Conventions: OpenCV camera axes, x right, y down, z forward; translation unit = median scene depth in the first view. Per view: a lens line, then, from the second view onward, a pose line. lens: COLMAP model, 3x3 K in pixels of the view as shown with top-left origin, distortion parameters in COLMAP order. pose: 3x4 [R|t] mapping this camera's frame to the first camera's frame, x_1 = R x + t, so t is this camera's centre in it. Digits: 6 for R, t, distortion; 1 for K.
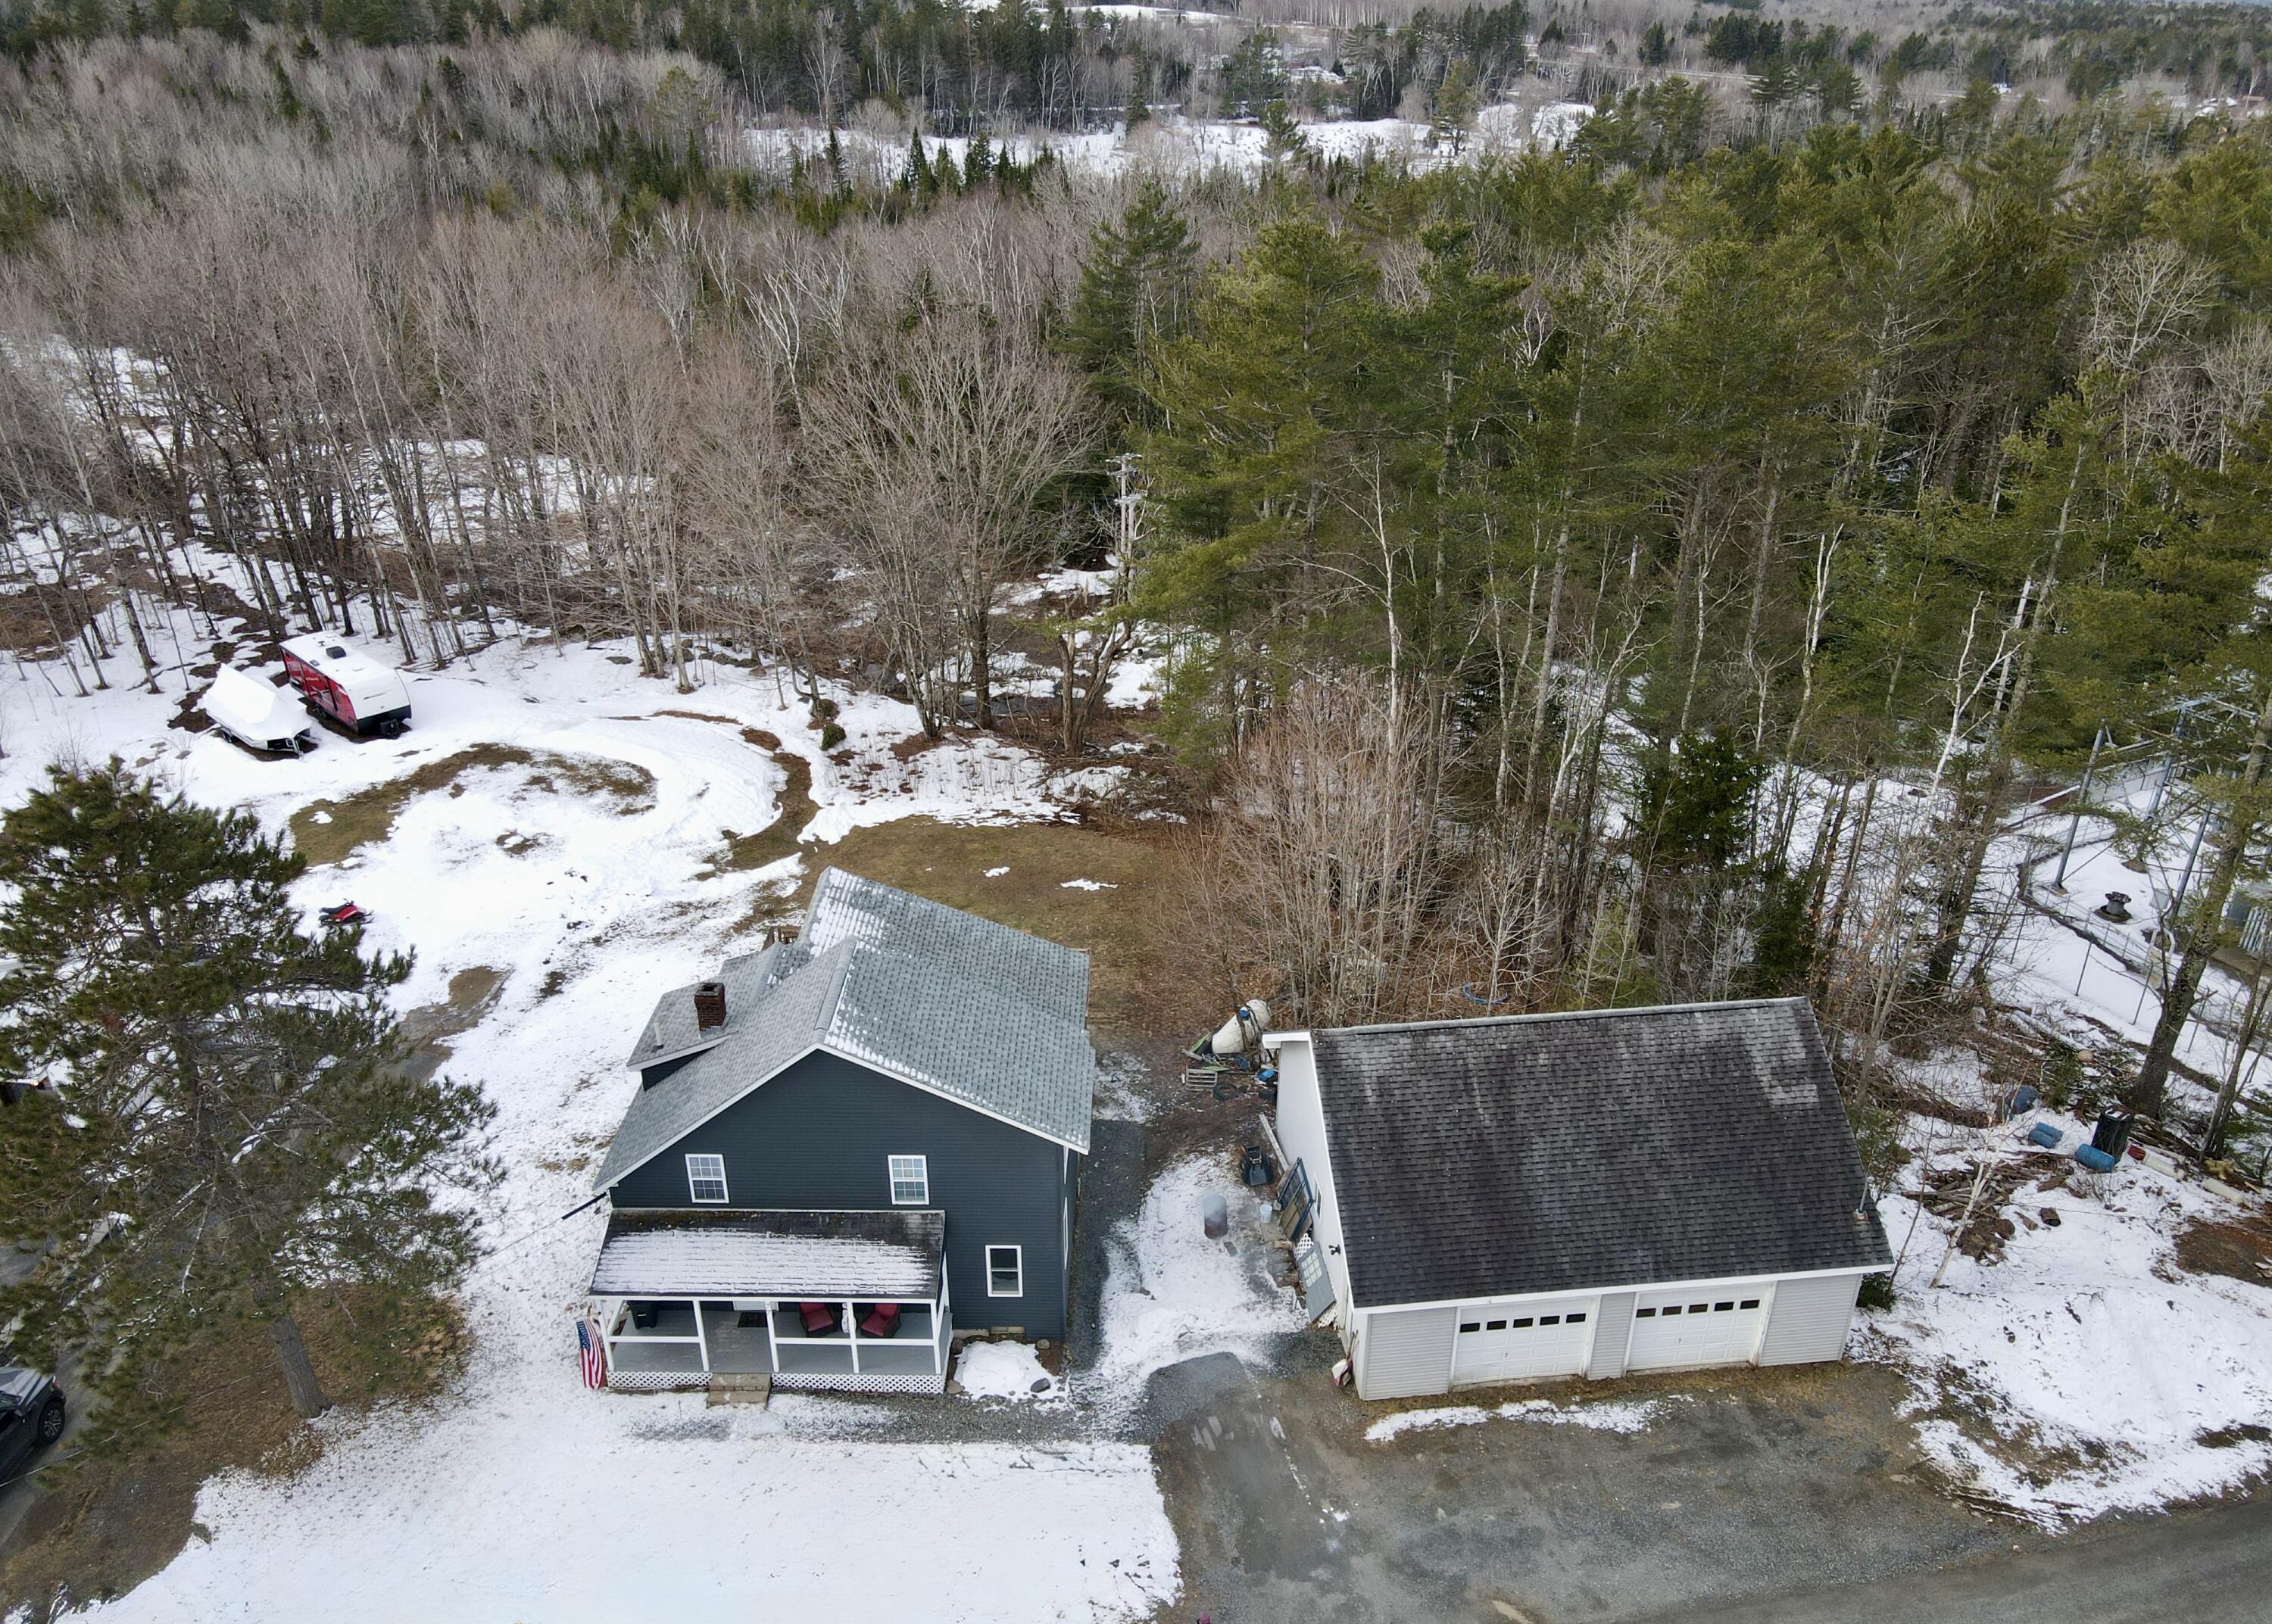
lens RADIAL K [[1639.7, 0, 1137.6], [0, 1639.7, 869.2], [0, 0, 1]] dist [0.000807, 0.041160]
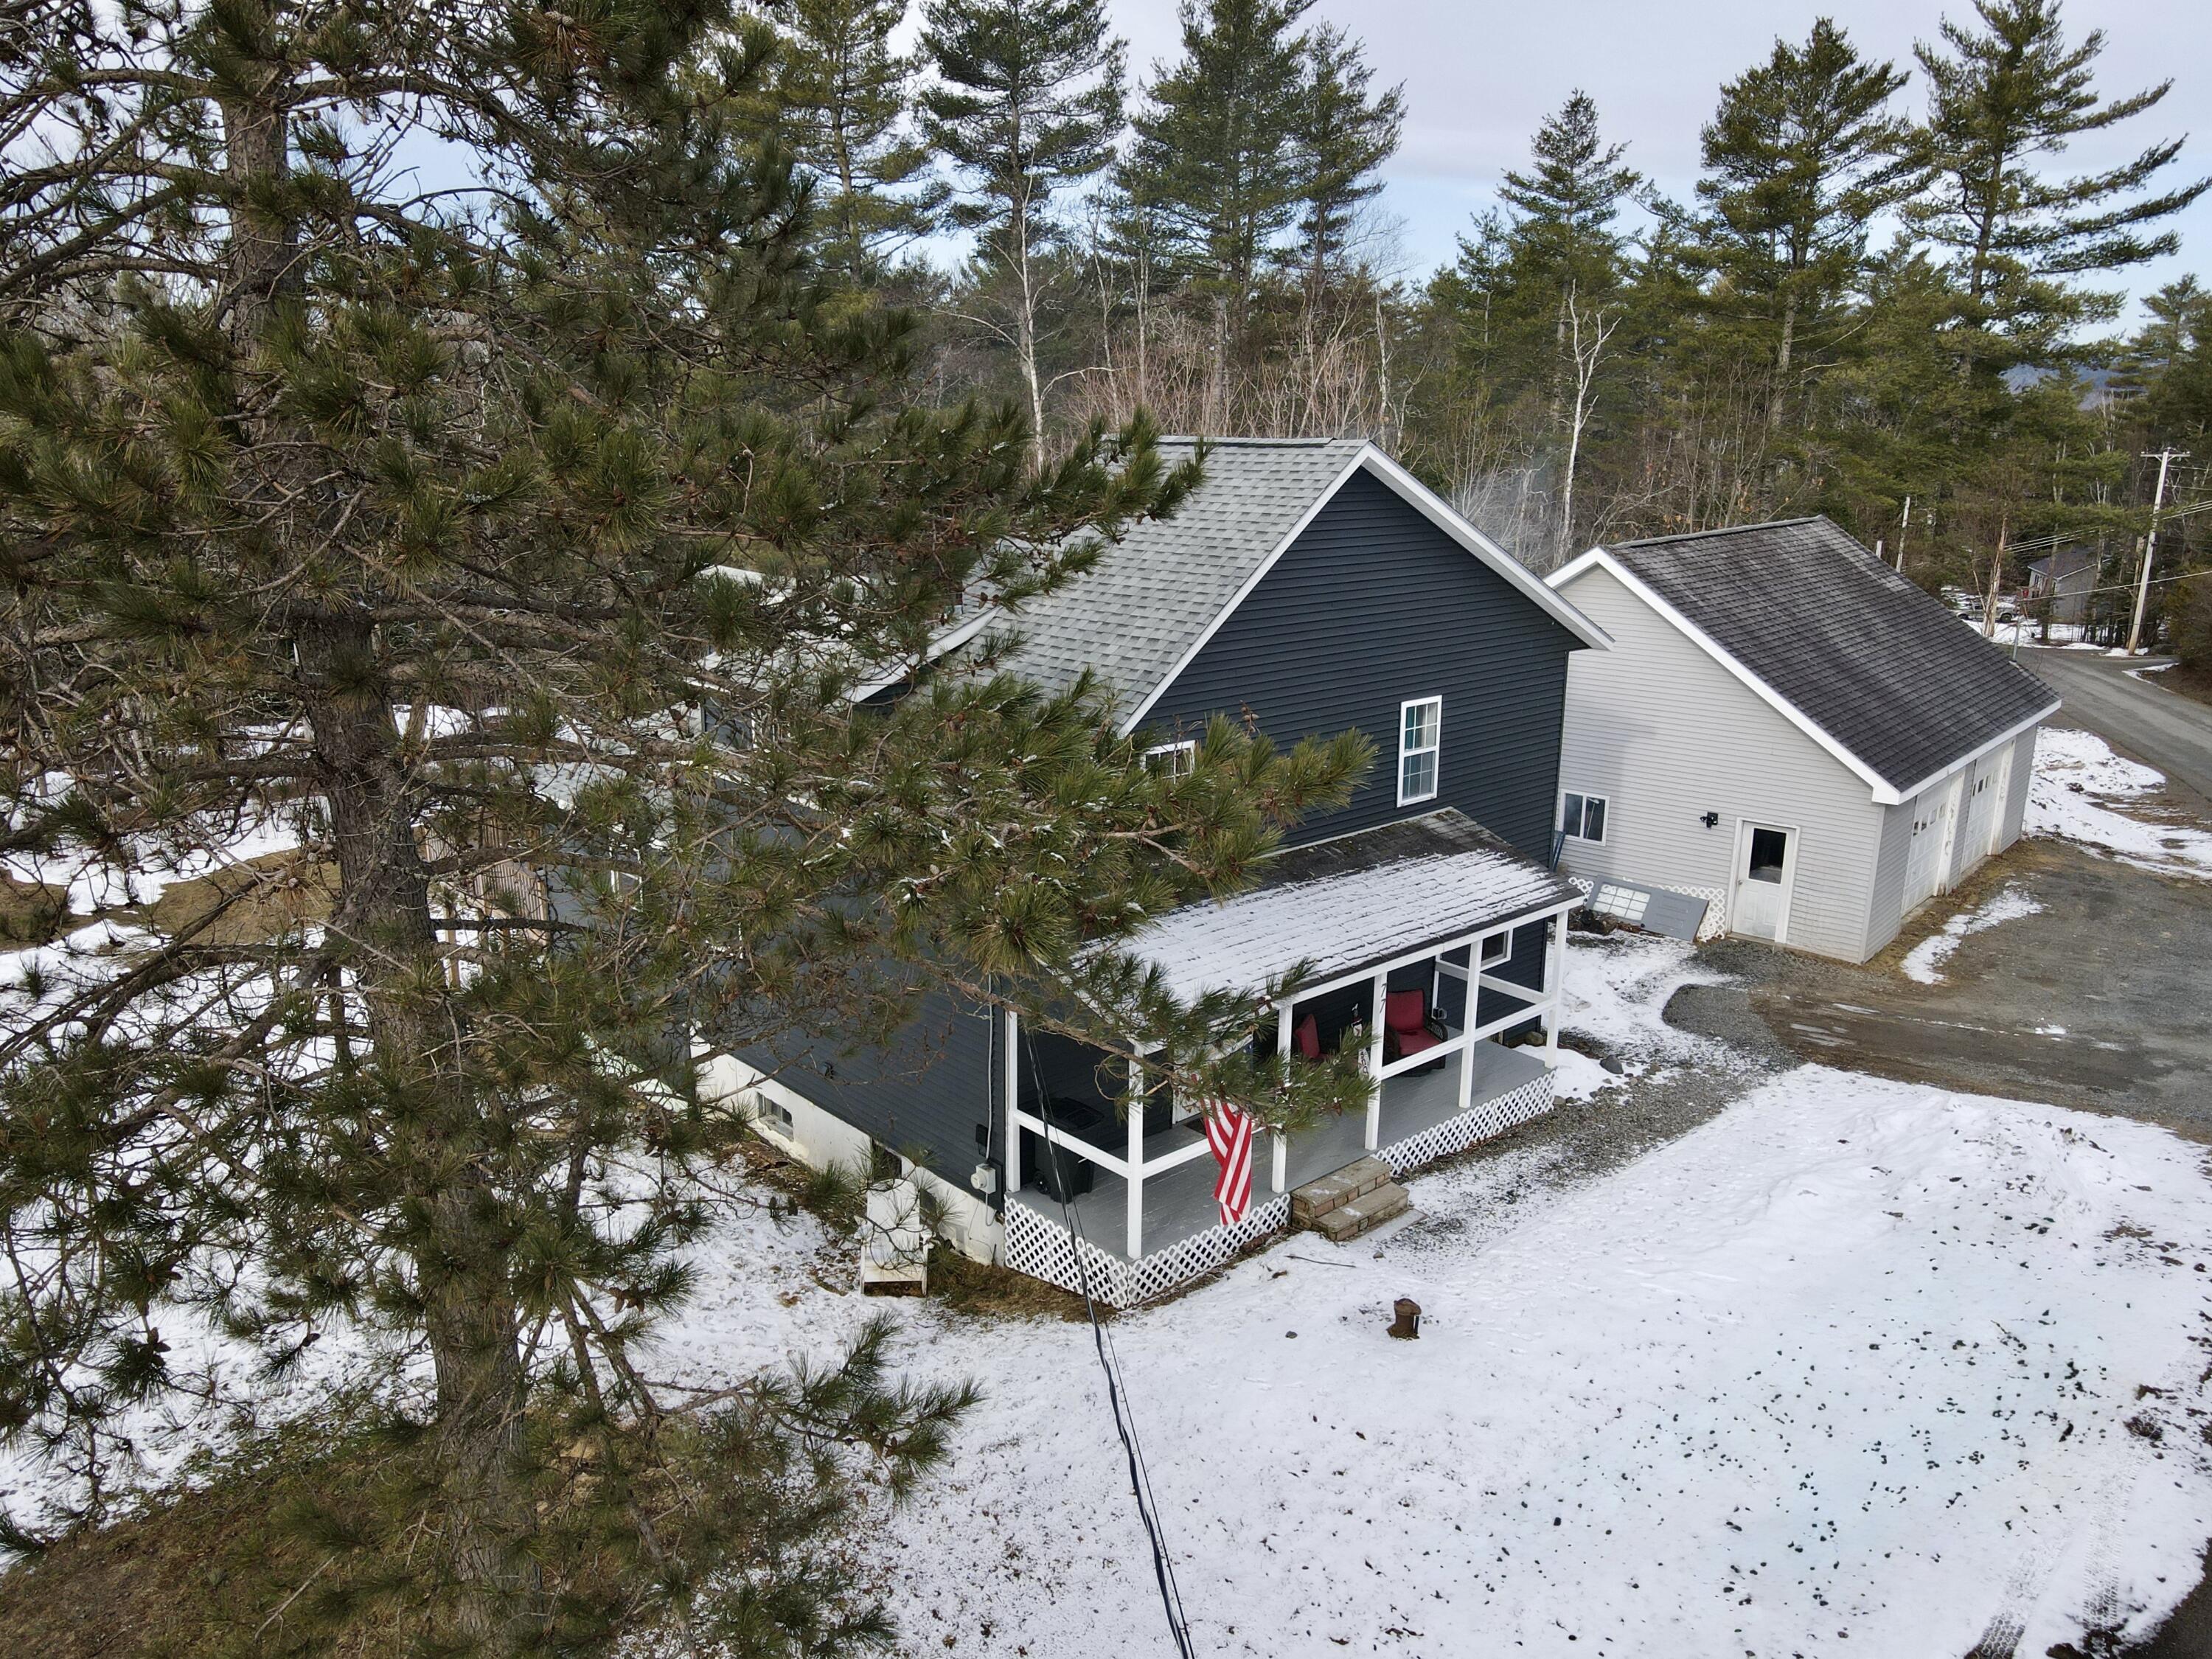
lens RADIAL K [[1608.1, 0, 1106.0], [0, 1608.1, 829.5], [0, 0, 1]] dist [0.007545, 0.023210]
pose [[0.731858, -0.162475, 0.661805, -0.587241], [0.306348, 0.945938, -0.106545, 0.237469], [-0.608716, 0.280718, 0.742066, 0.644540]]
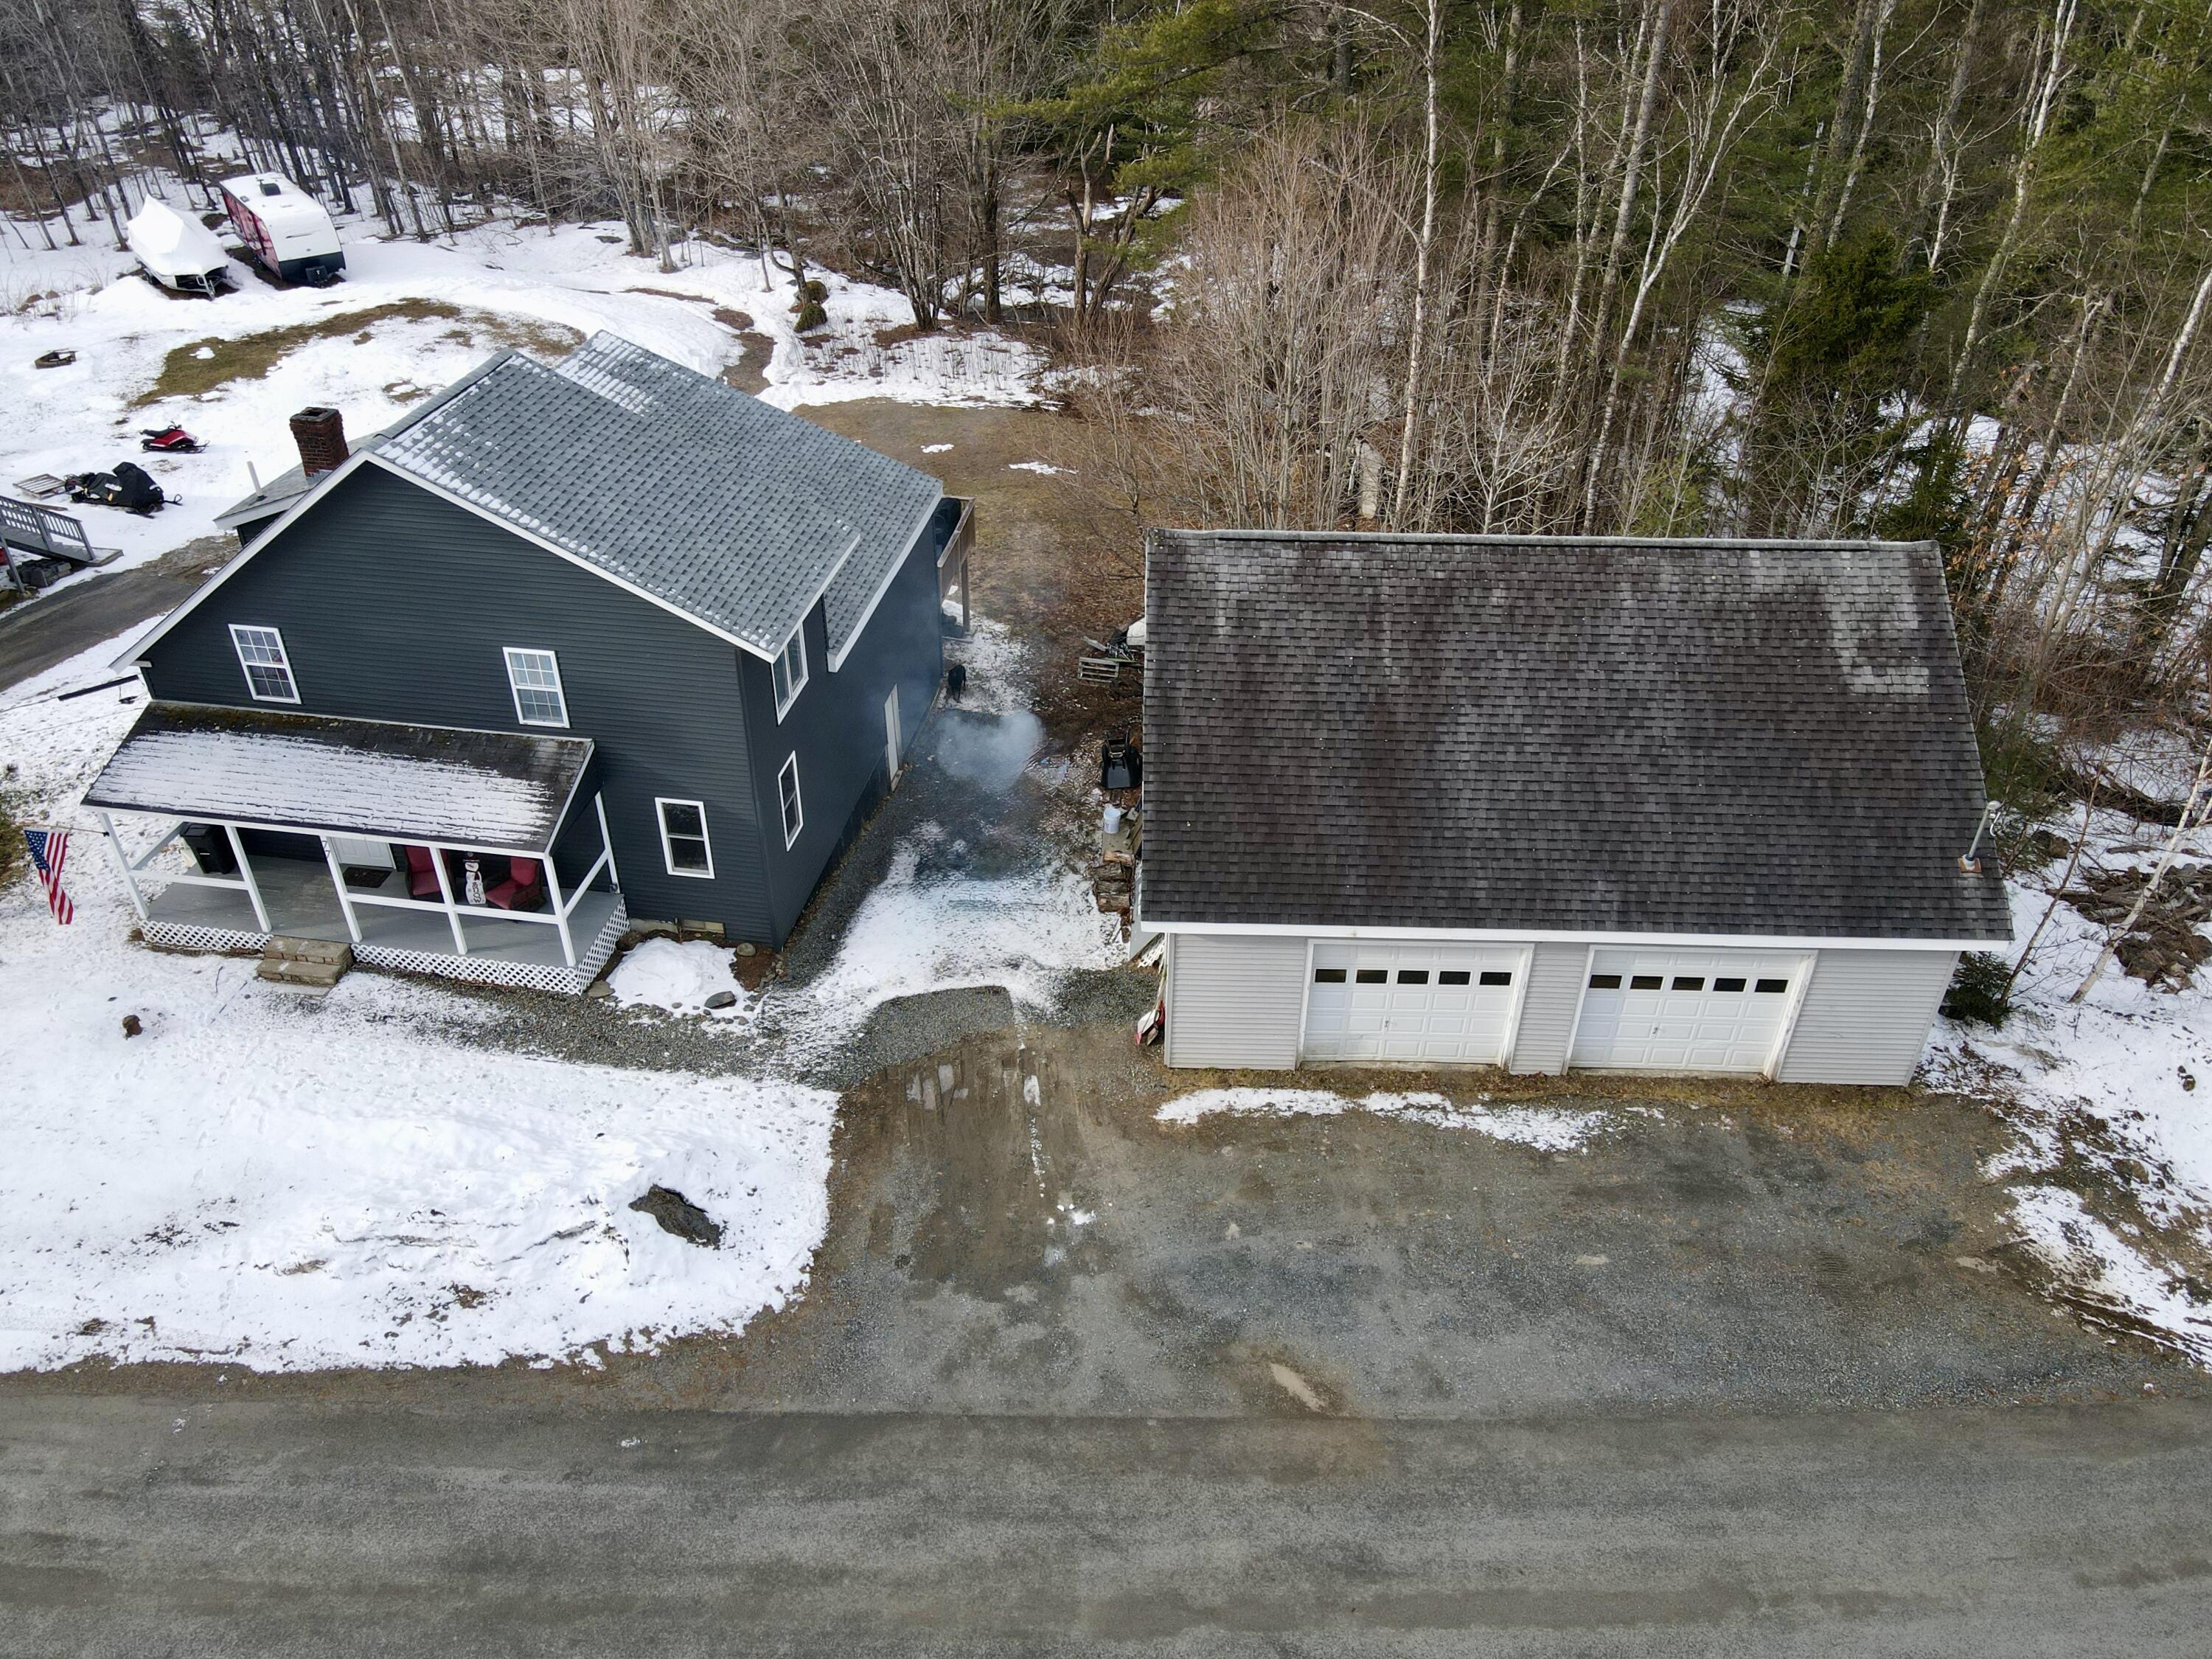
lens RADIAL K [[1608.1, 0, 1106.0], [0, 1608.1, 829.5], [0, 0, 1]] dist [0.007545, 0.023210]
pose [[0.990050, 0.087966, -0.109836, 0.175950], [-0.074105, 0.989452, 0.124468, 0.143623], [0.119626, -0.115090, 0.986126, 0.344678]]
